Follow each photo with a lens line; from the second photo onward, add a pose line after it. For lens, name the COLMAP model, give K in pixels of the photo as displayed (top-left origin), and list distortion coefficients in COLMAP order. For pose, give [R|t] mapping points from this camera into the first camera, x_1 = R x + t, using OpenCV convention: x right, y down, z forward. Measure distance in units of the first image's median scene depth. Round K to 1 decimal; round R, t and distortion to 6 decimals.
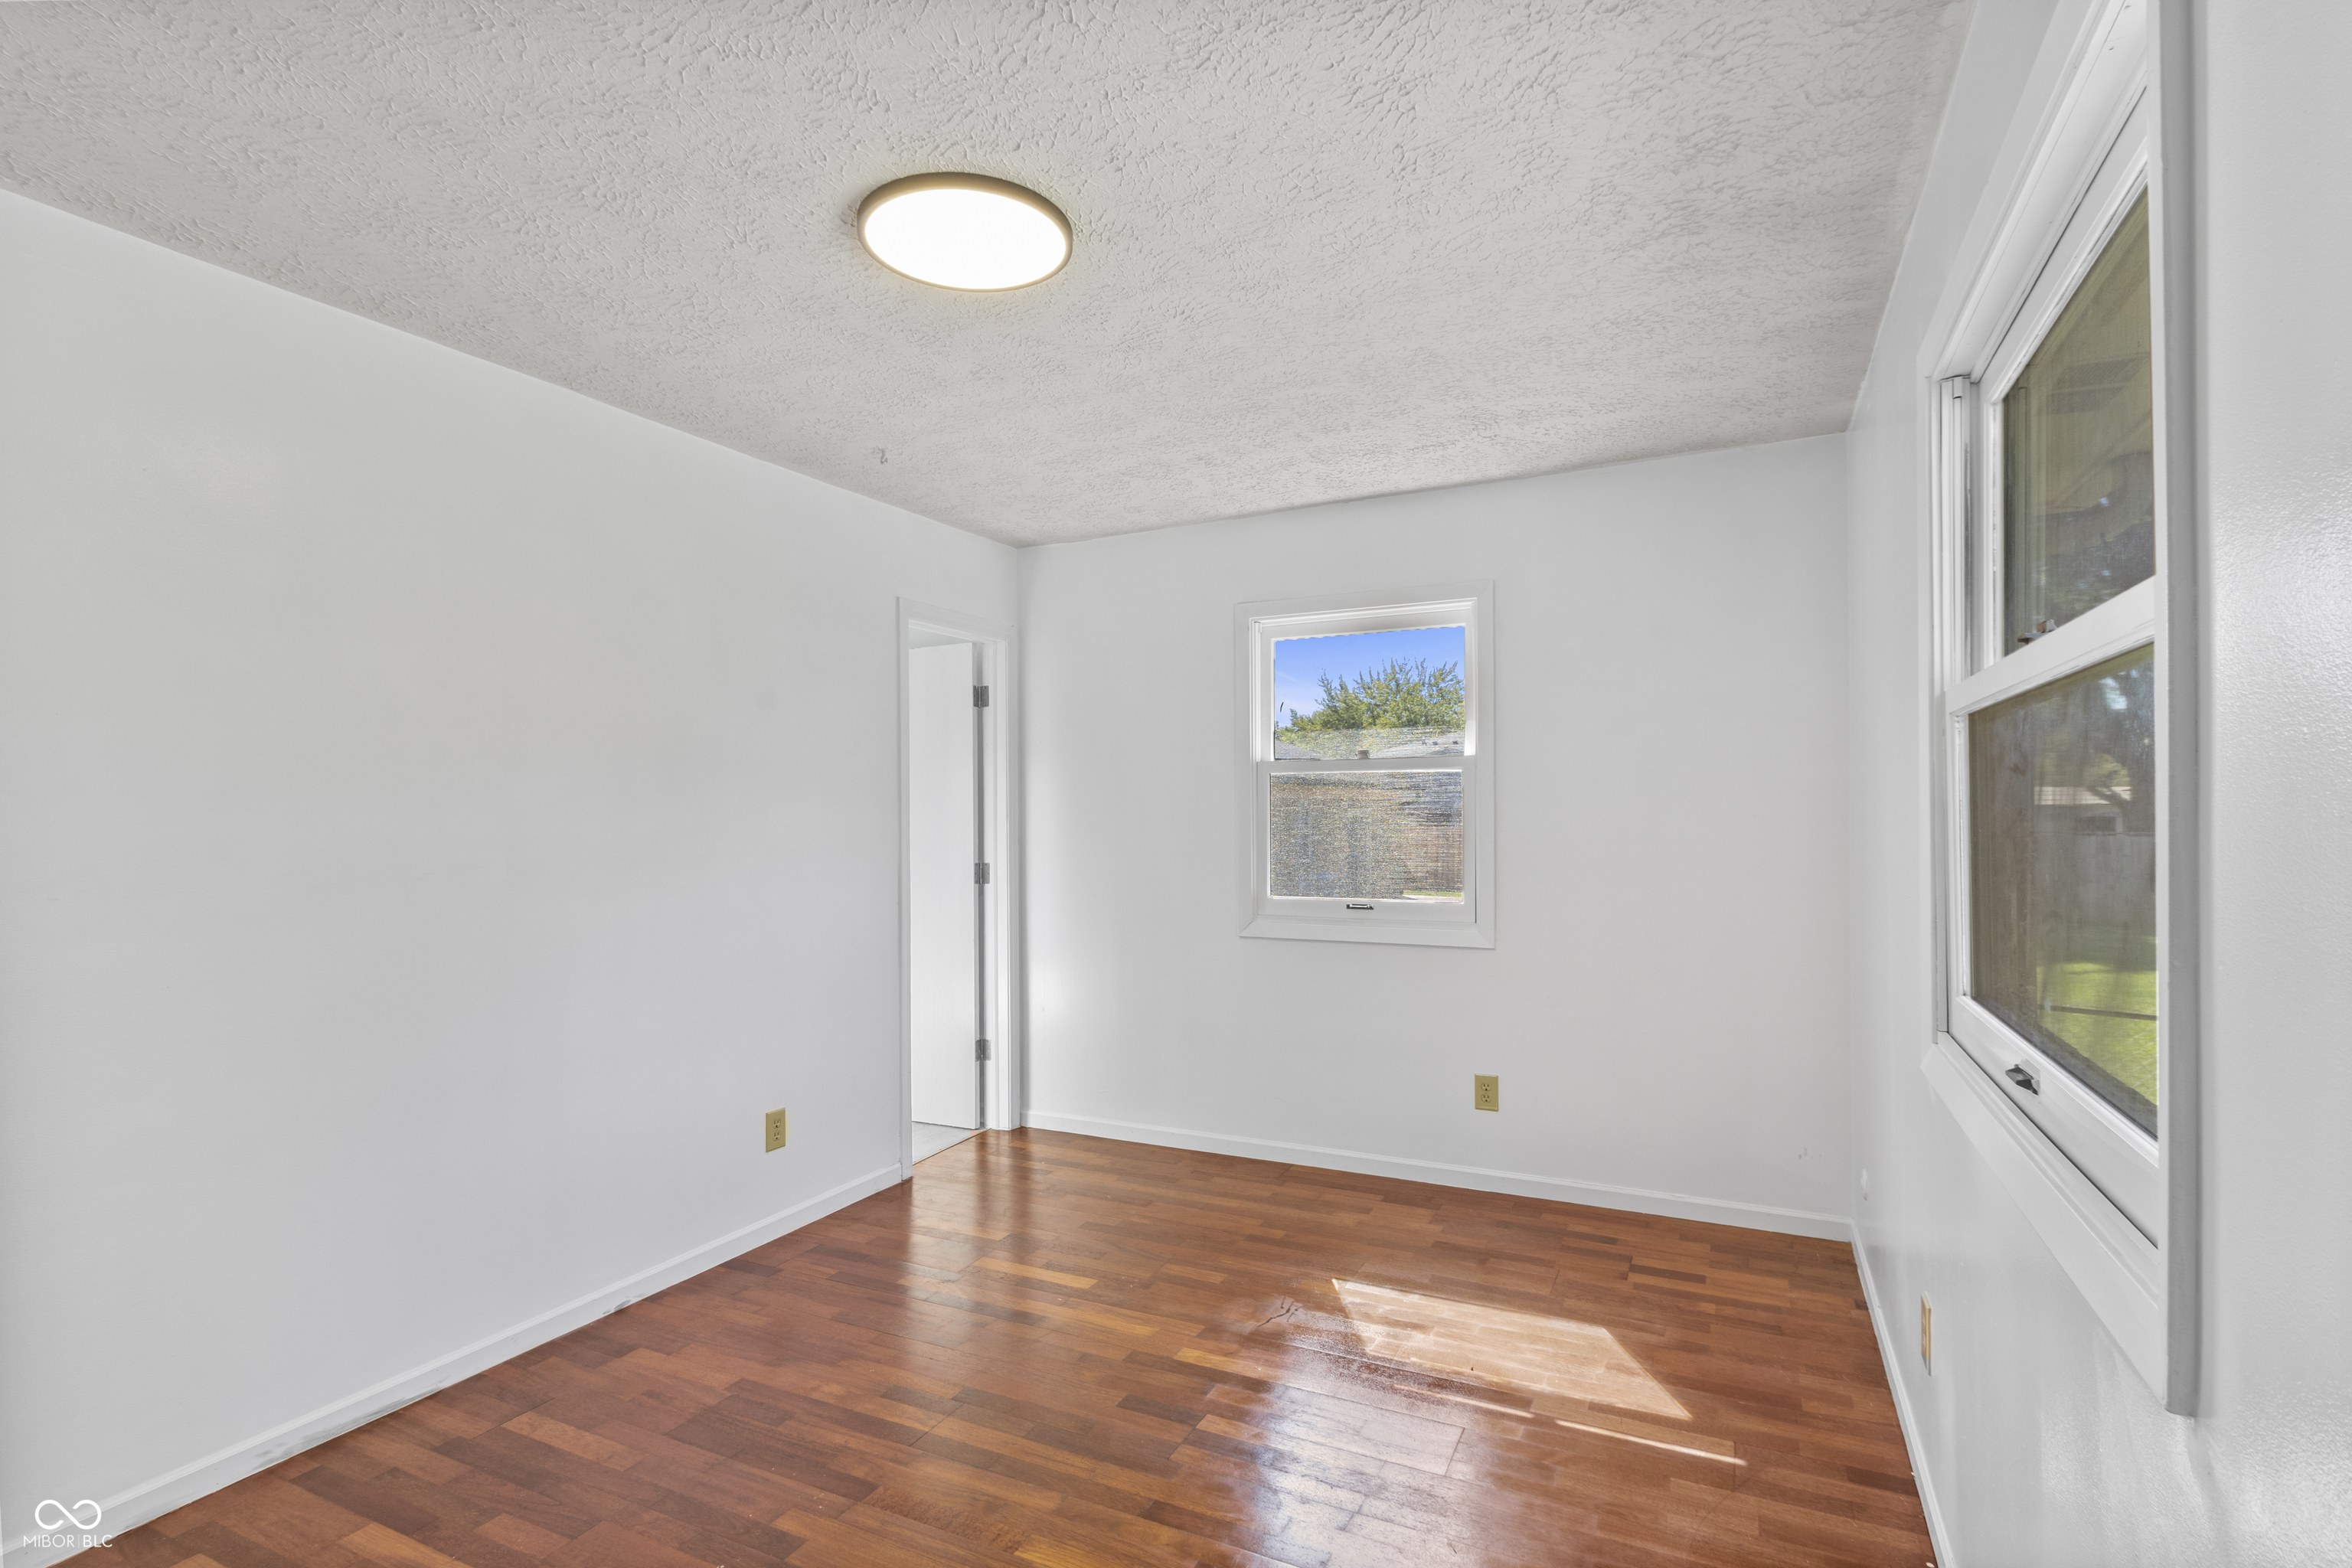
lens RADIAL K [[1126.4, 0, 1188.4], [0, 1126.4, 814.5], [0, 0, 1]] dist [0.002104, 0.000579]
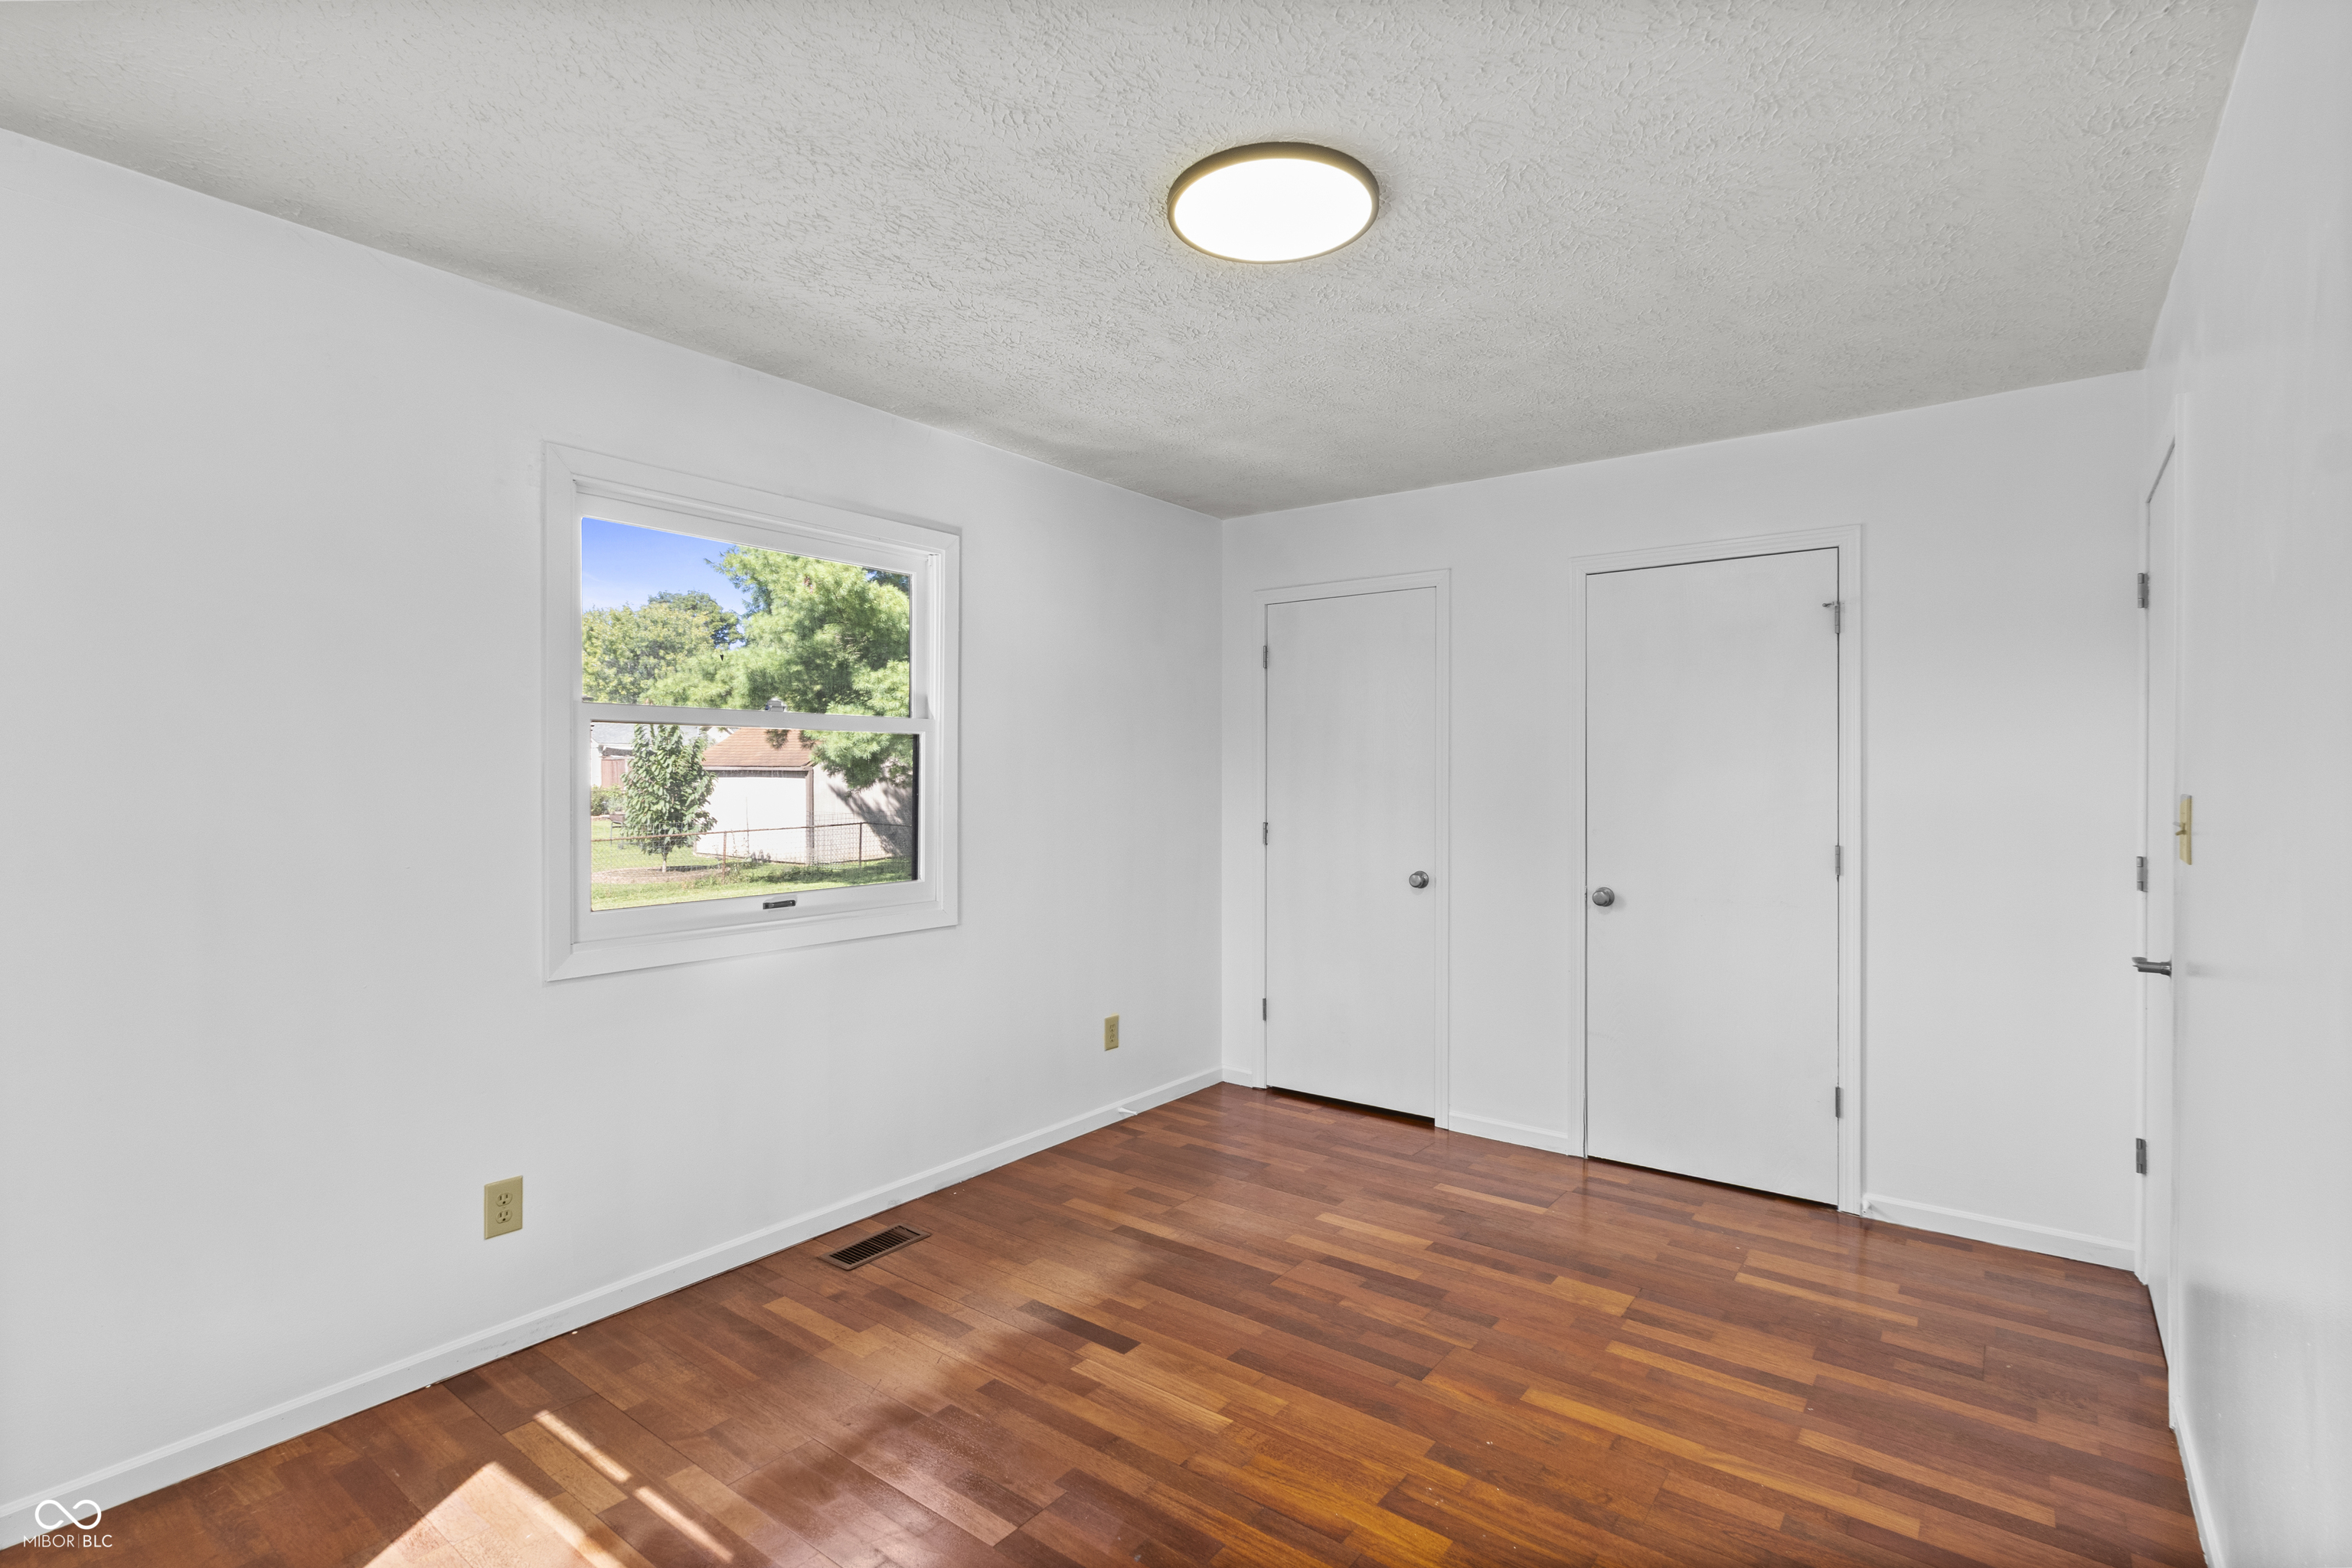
lens RADIAL K [[1094.4, 0, 1170.4], [0, 1094.4, 776.7], [0, 0, 1]] dist [0.005376, -0.000734]
pose [[-0.979276, 0.012298, 0.202159, -0.198886], [0.012043, 0.999924, -0.002487, -0.000861], [-0.202174, -0.000001, -0.979350, 1.289155]]
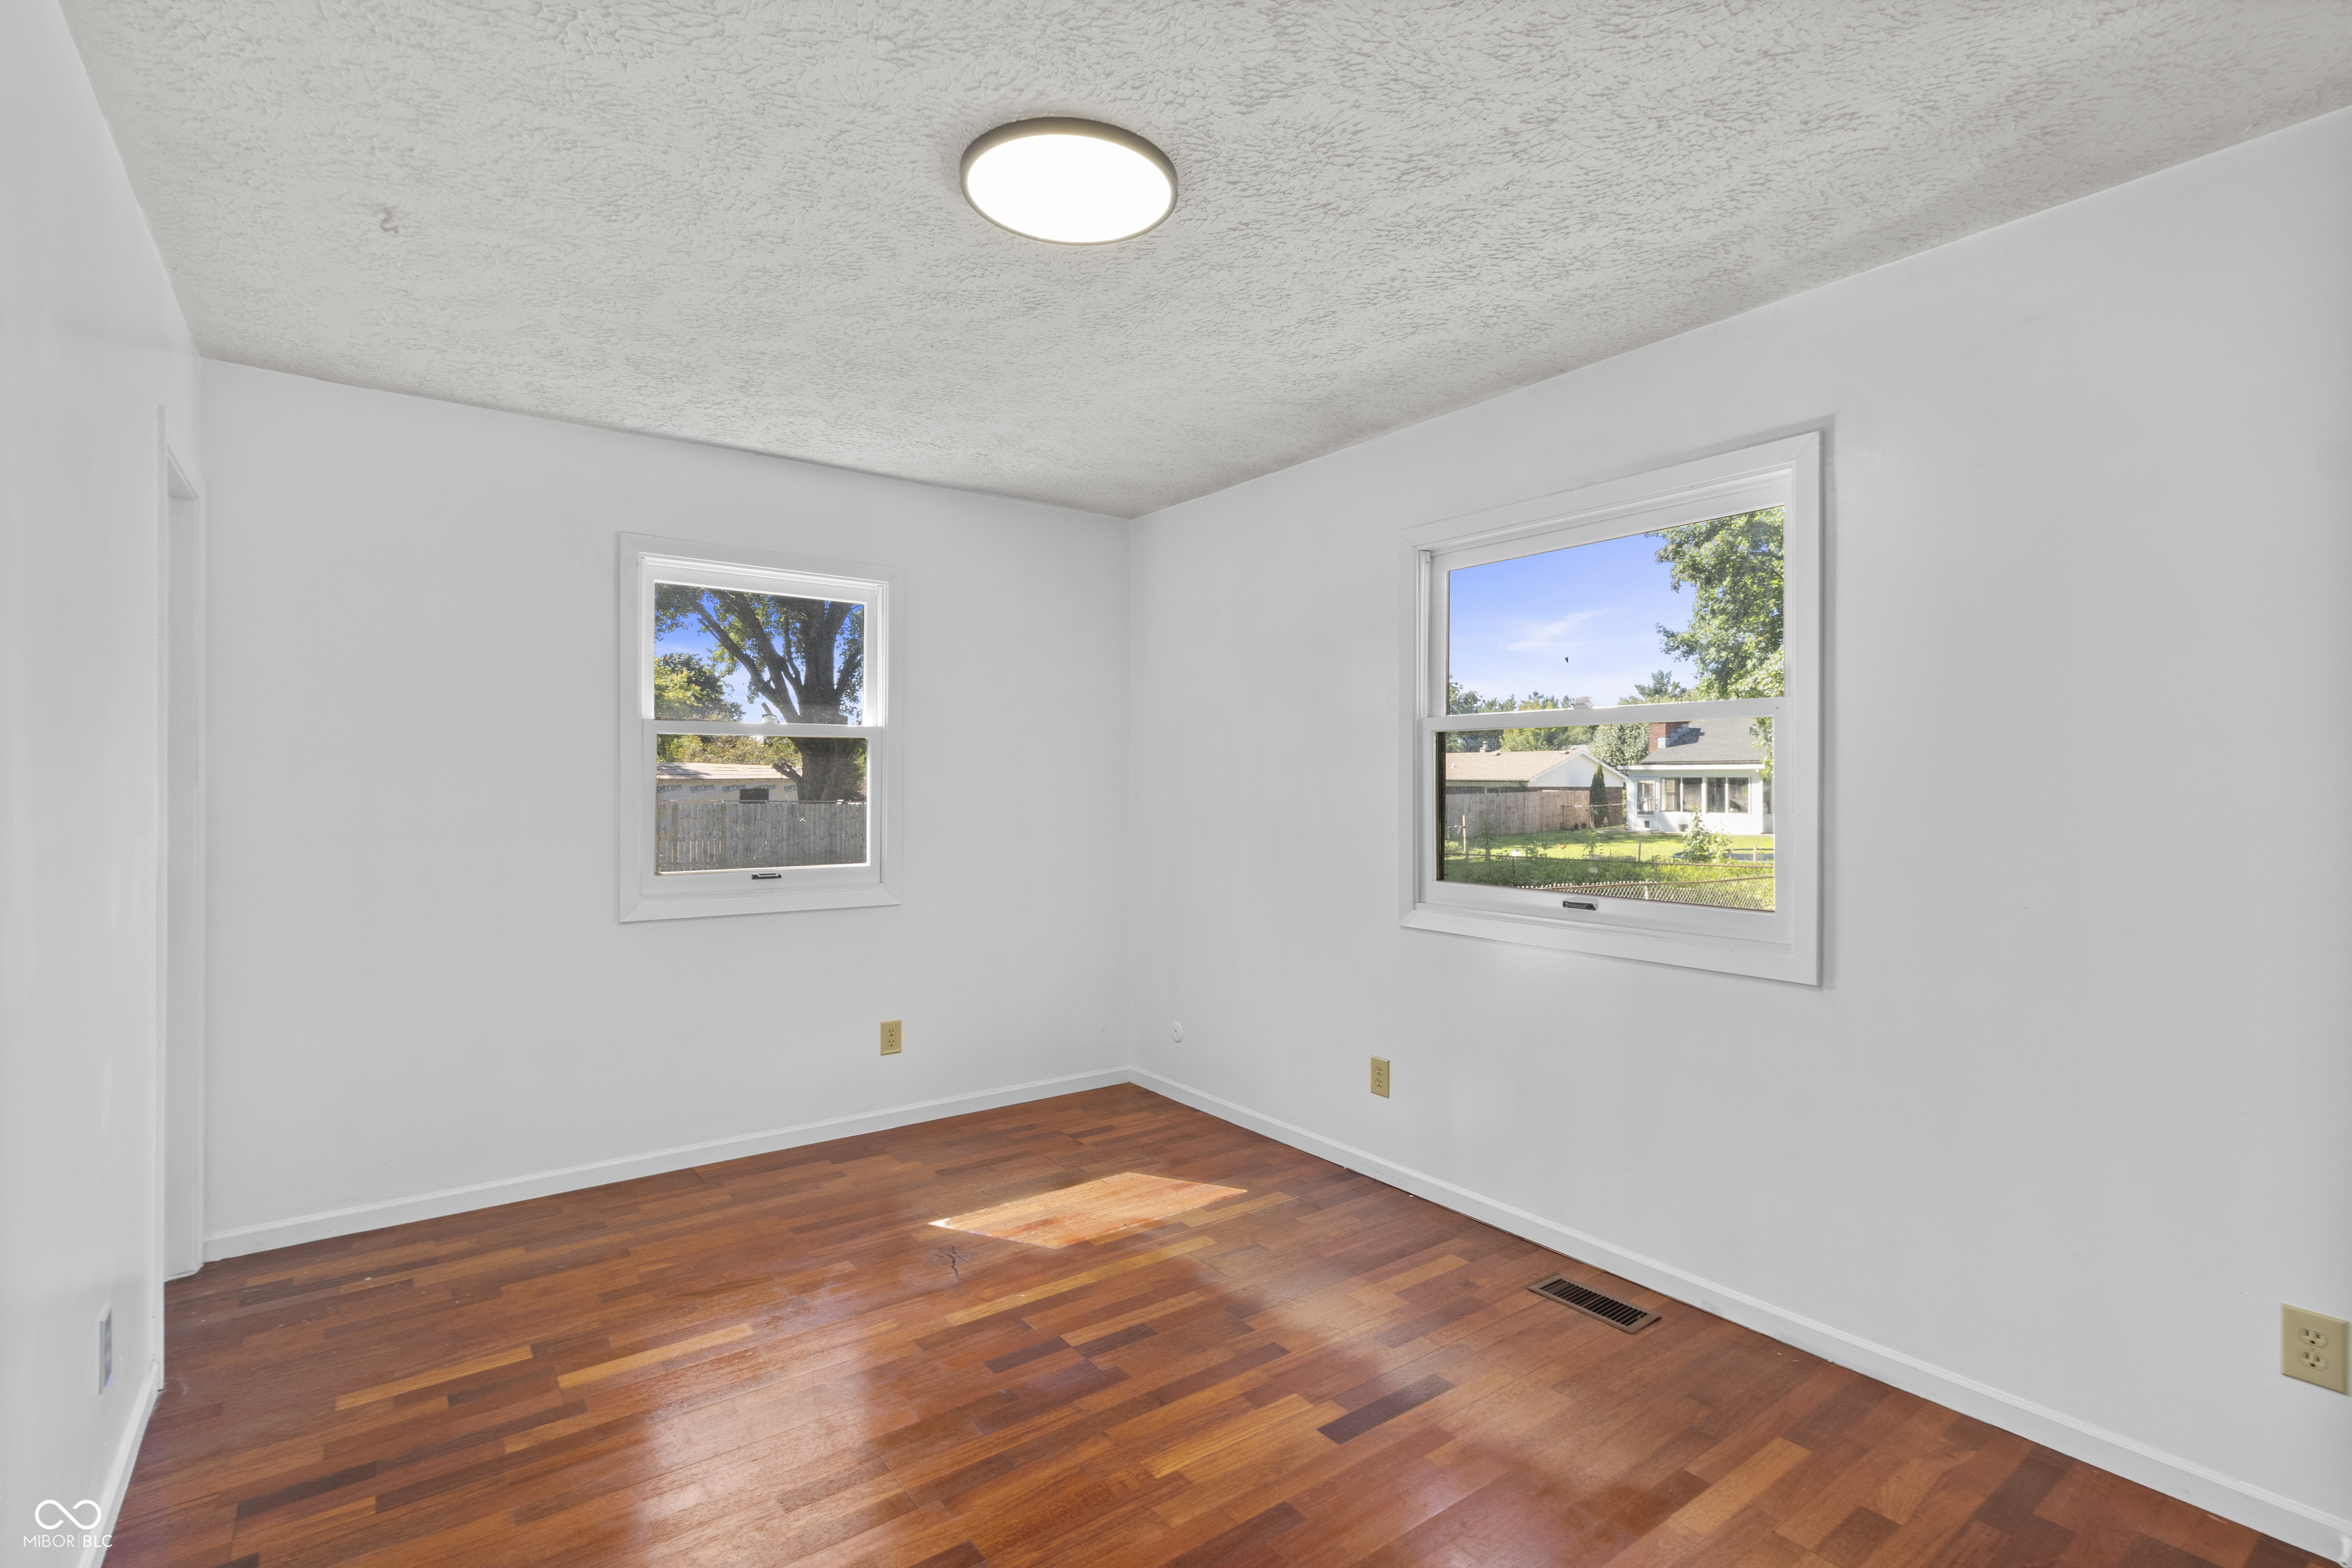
lens RADIAL K [[1094.4, 0, 1195.1], [0, 1094.4, 782.9], [0, 0, 1]] dist [0.005376, -0.000734]
pose [[0.446318, 0.009289, 0.894826, -0.649029], [-0.007122, 0.999951, -0.006828, 0.006902], [-0.894846, -0.003325, 0.446362, 0.312046]]
